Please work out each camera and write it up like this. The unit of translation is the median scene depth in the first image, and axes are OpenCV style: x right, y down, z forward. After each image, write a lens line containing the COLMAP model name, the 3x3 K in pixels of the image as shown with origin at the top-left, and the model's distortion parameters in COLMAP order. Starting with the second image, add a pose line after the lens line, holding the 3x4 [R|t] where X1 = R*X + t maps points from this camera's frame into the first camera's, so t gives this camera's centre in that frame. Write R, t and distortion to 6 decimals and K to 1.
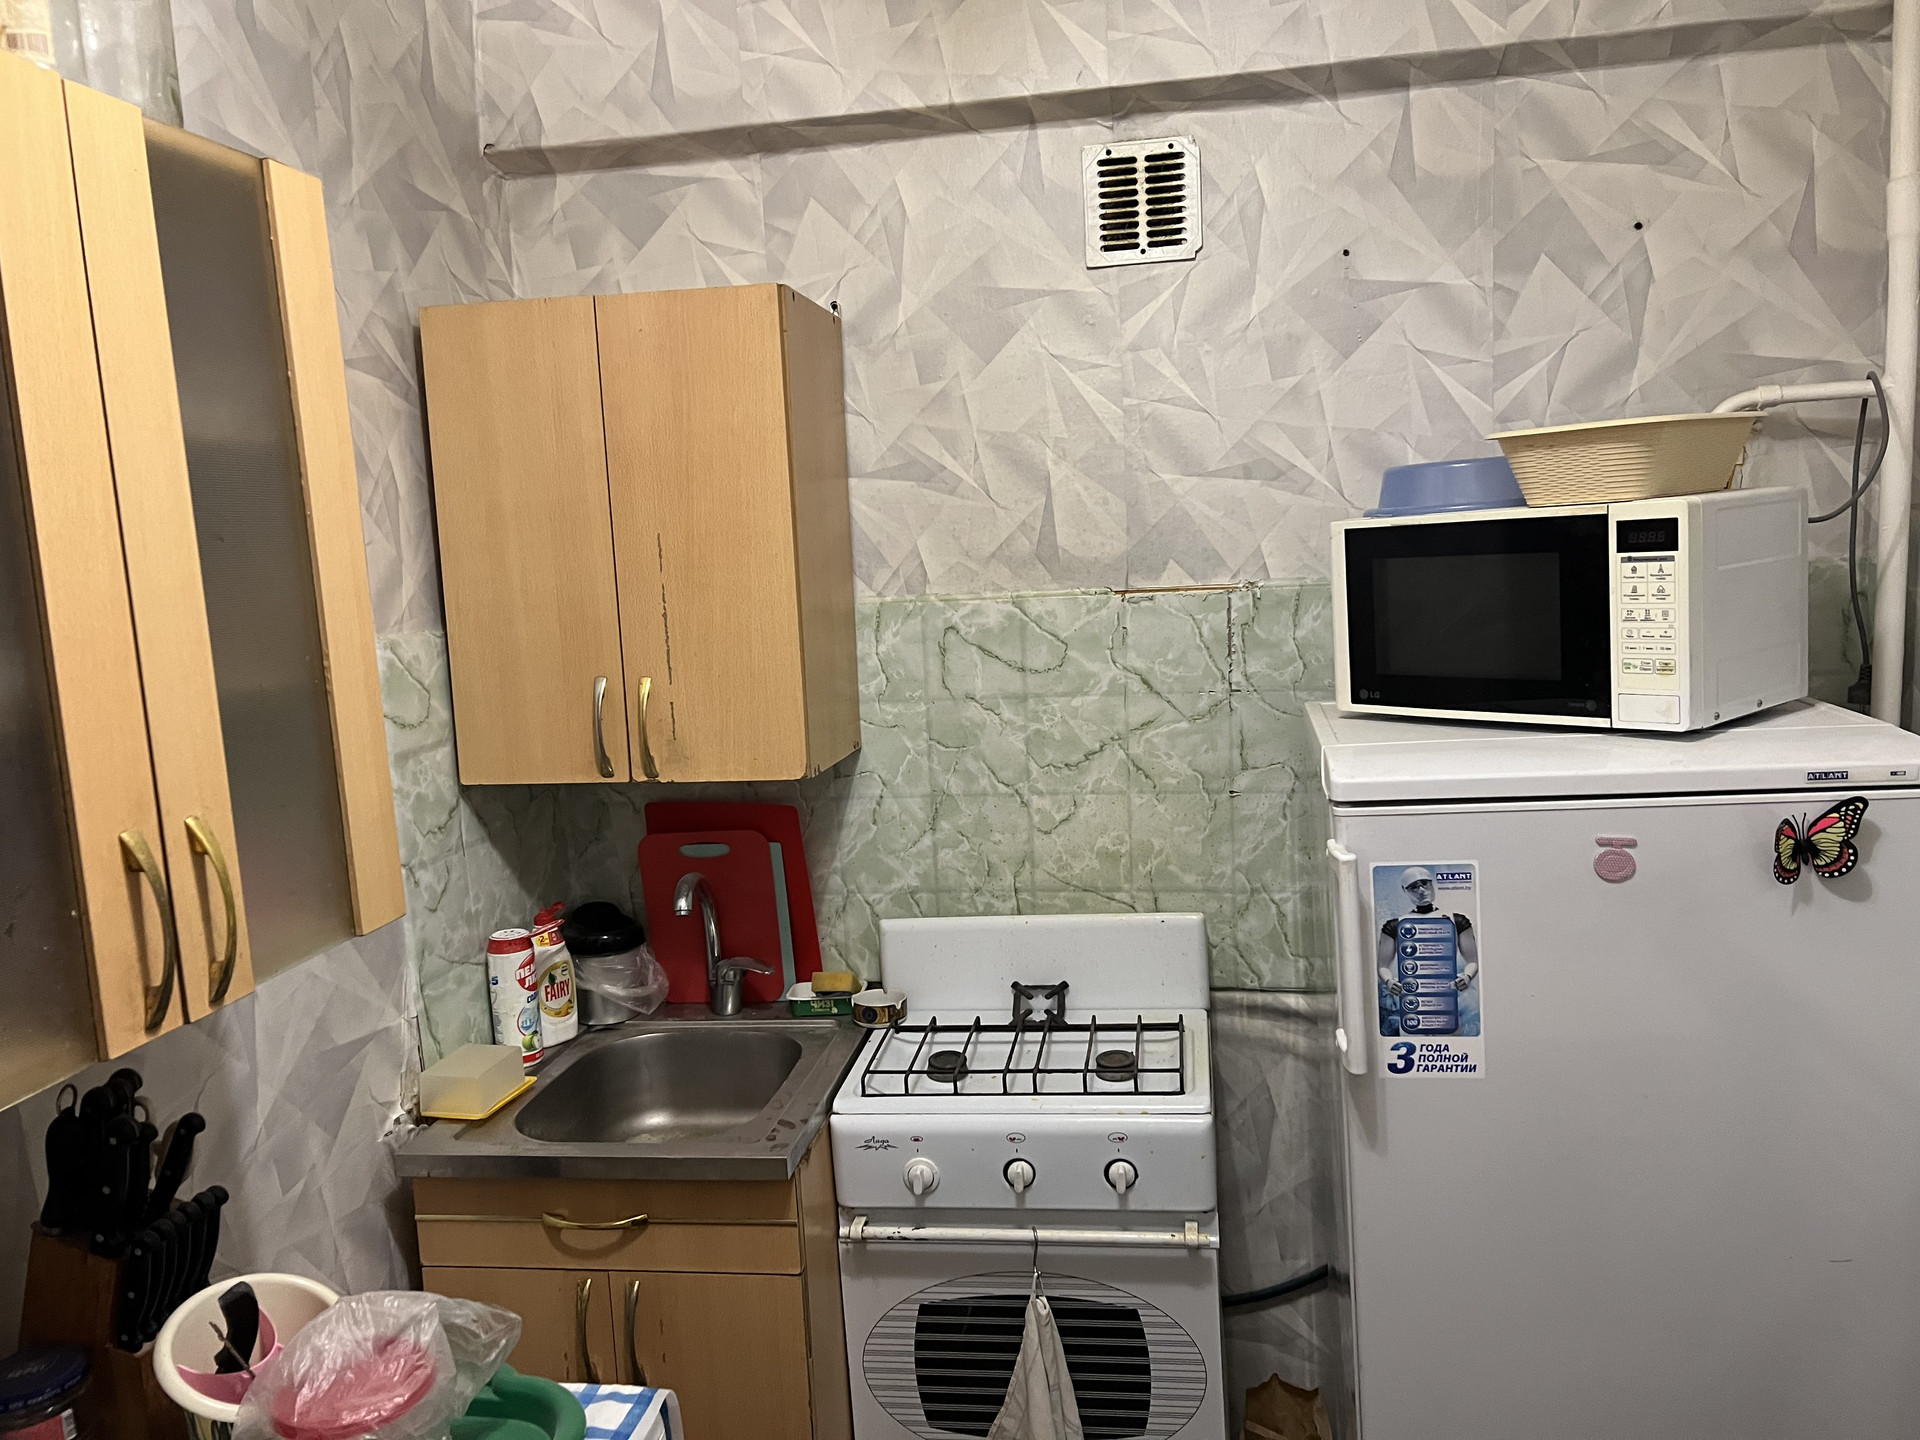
lens RADIAL K [[1445.4, 0, 964.0], [0, 1445.4, 716.0], [0, 0, 1]] dist [0.072691, -0.072241]
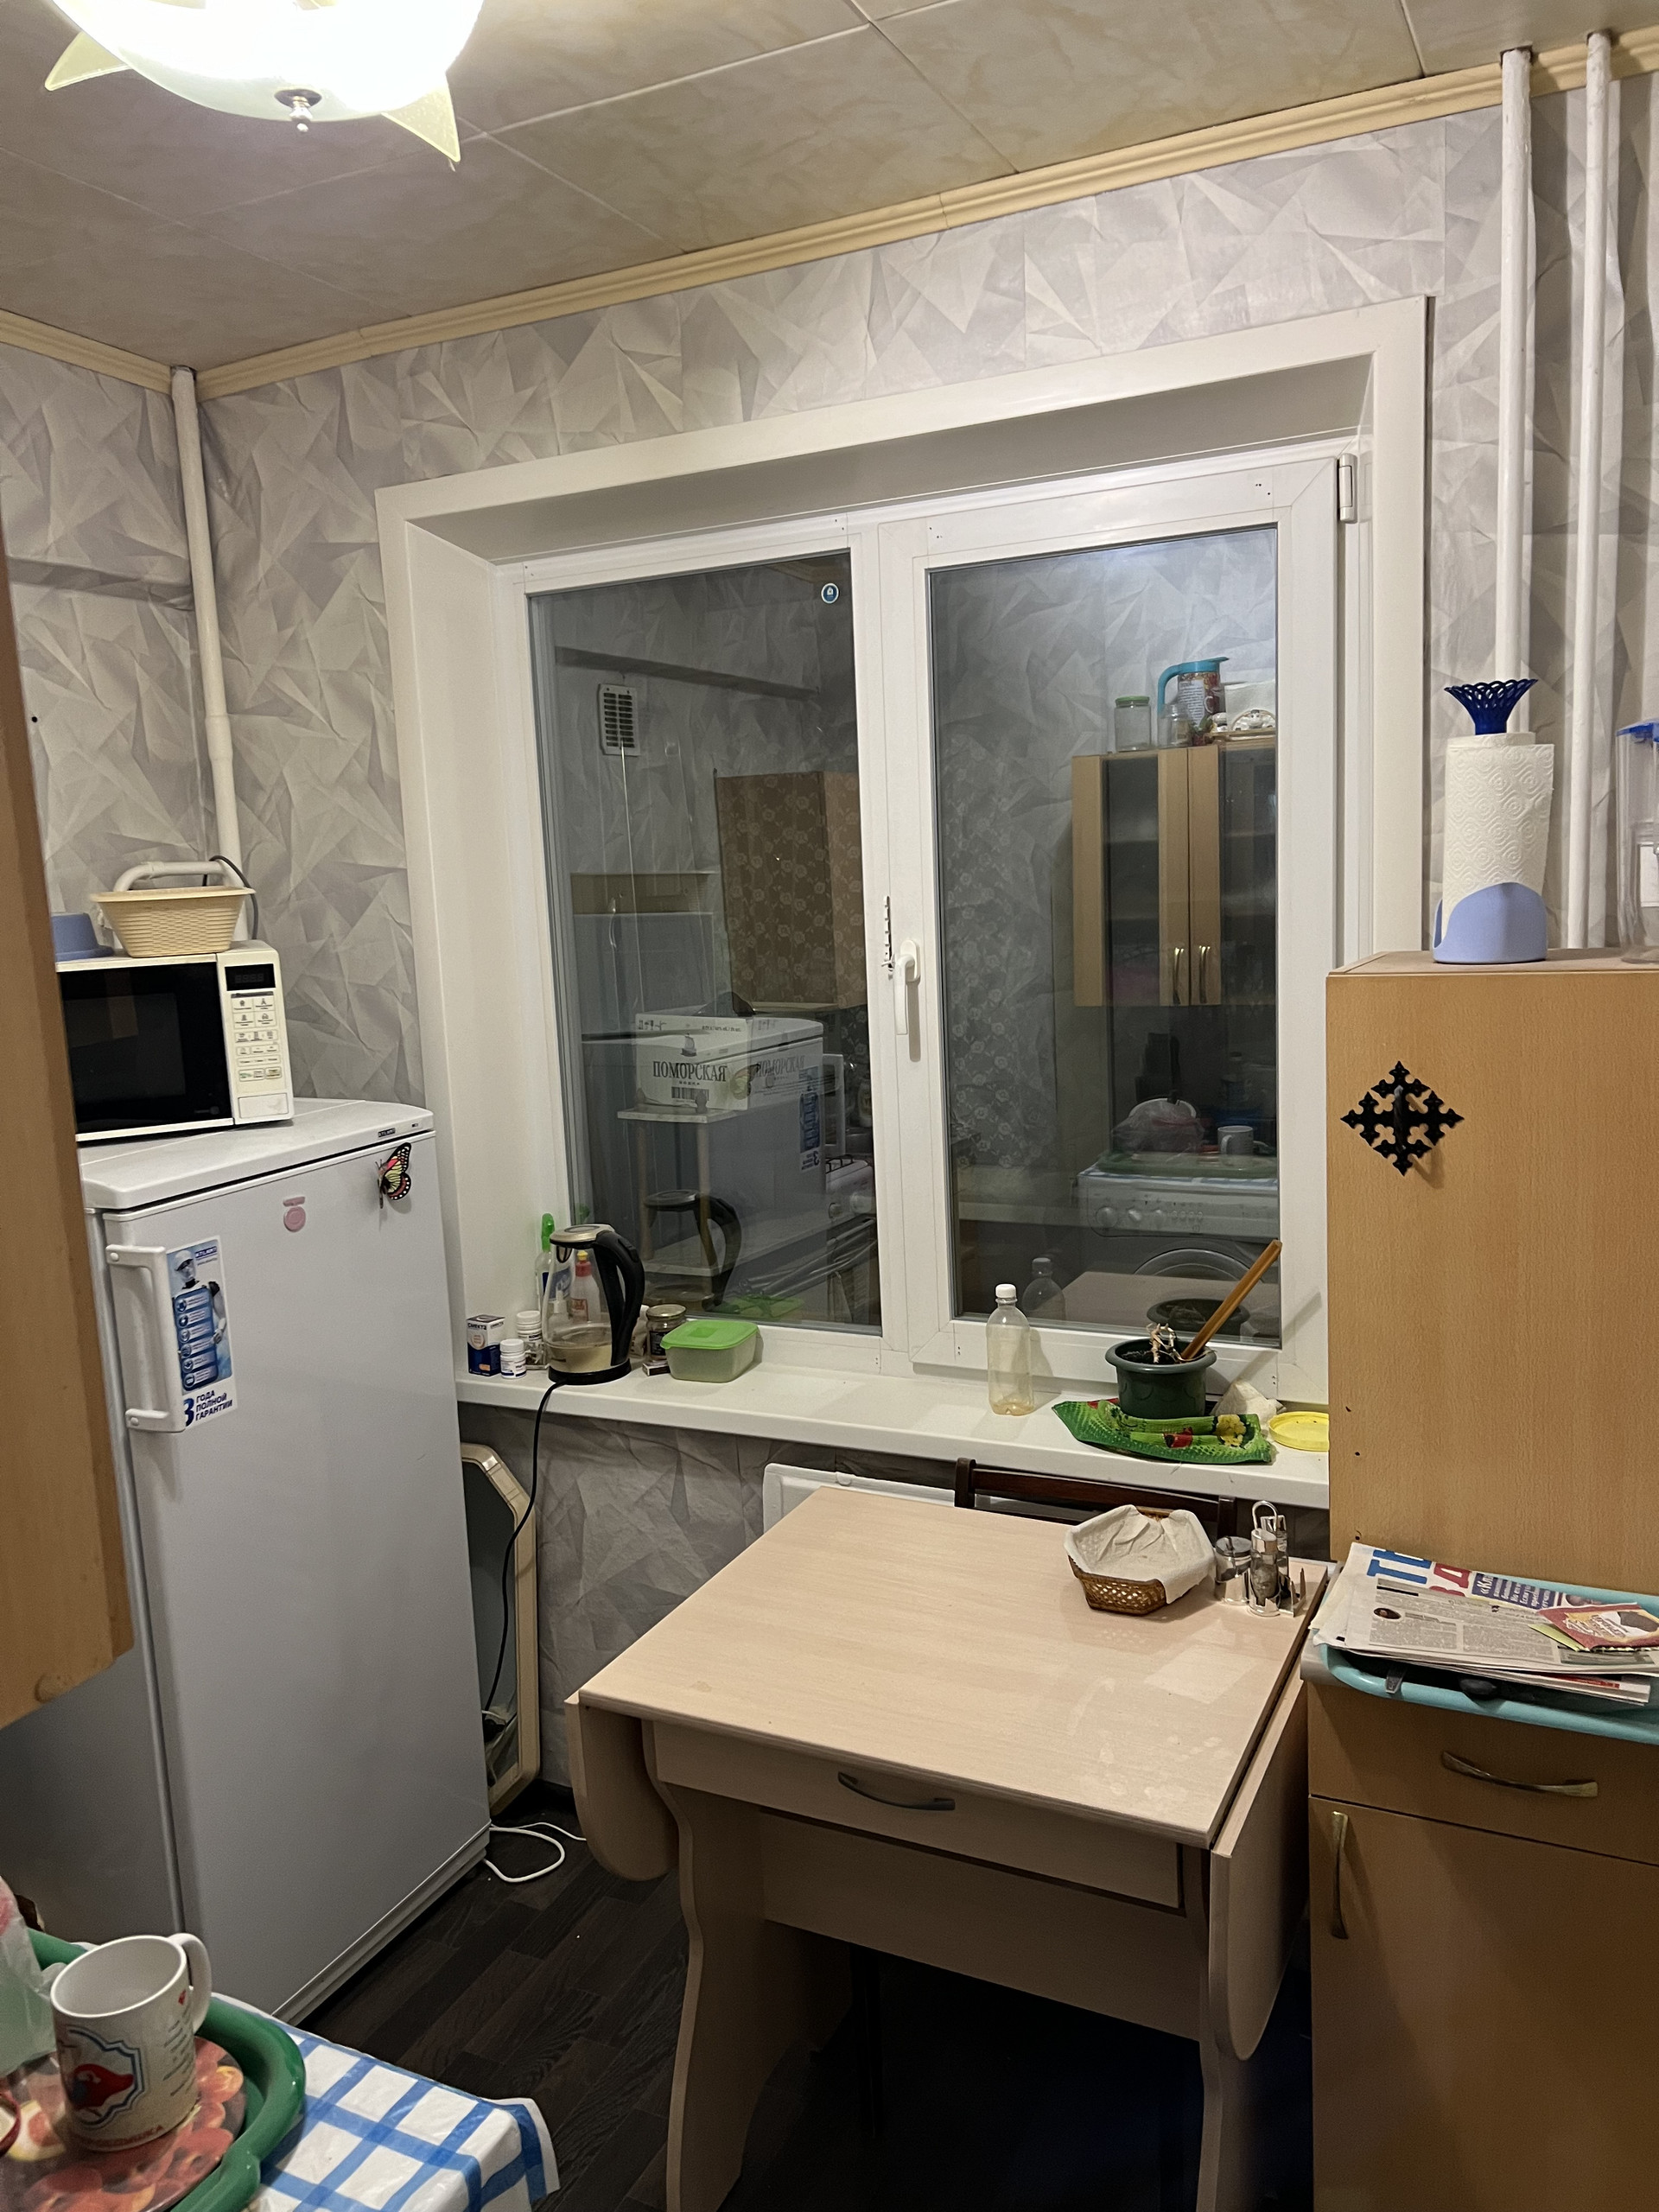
lens RADIAL K [[1665.2, 0, 816.4], [0, 1665.2, 1100.7], [0, 0, 1]] dist [0.072691, -0.072241]
pose [[0.293622, -0.092901, 0.951397, -0.846559], [0.151879, 0.987158, 0.049519, -0.008712], [-0.943779, 0.129957, 0.303961, 0.057695]]
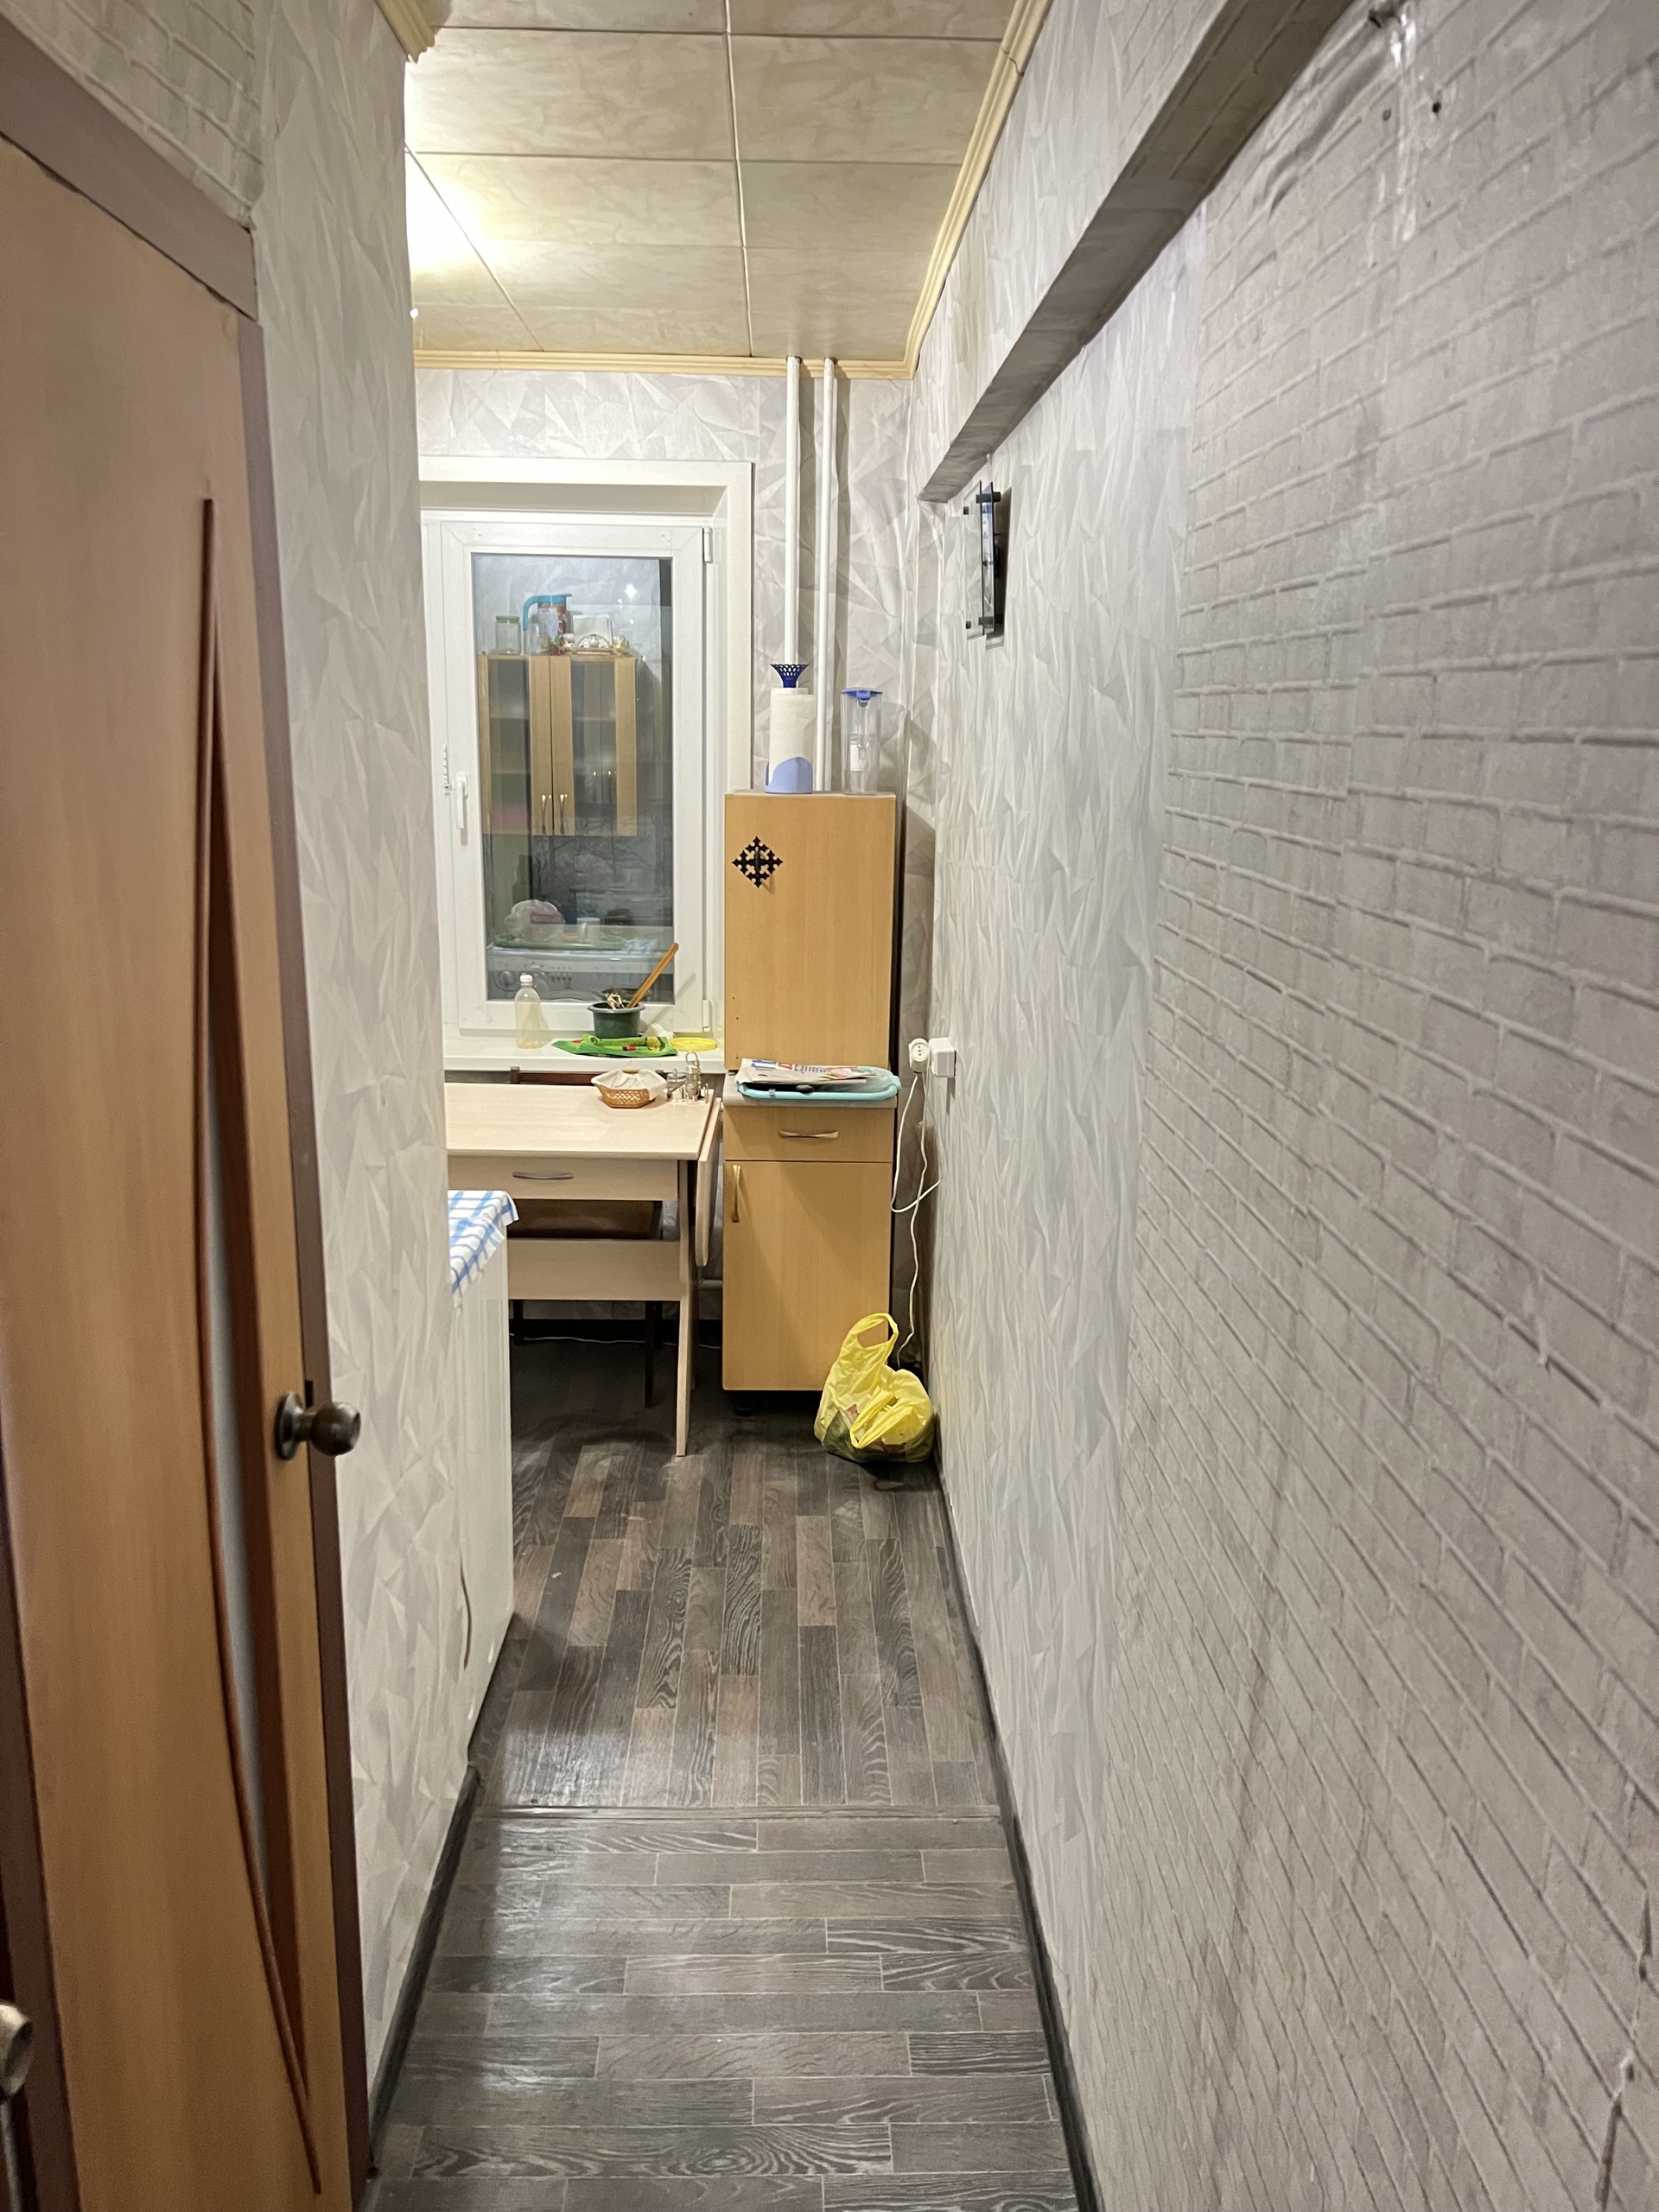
lens RADIAL K [[1665.2, 0, 816.4], [0, 1665.2, 1100.7], [0, 0, 1]] dist [0.072691, -0.072241]
pose [[-0.173645, -0.164447, 0.970981, -2.129794], [0.117263, 0.975493, 0.186182, 0.013163], [-0.977802, 0.146189, -0.150106, 0.366978]]
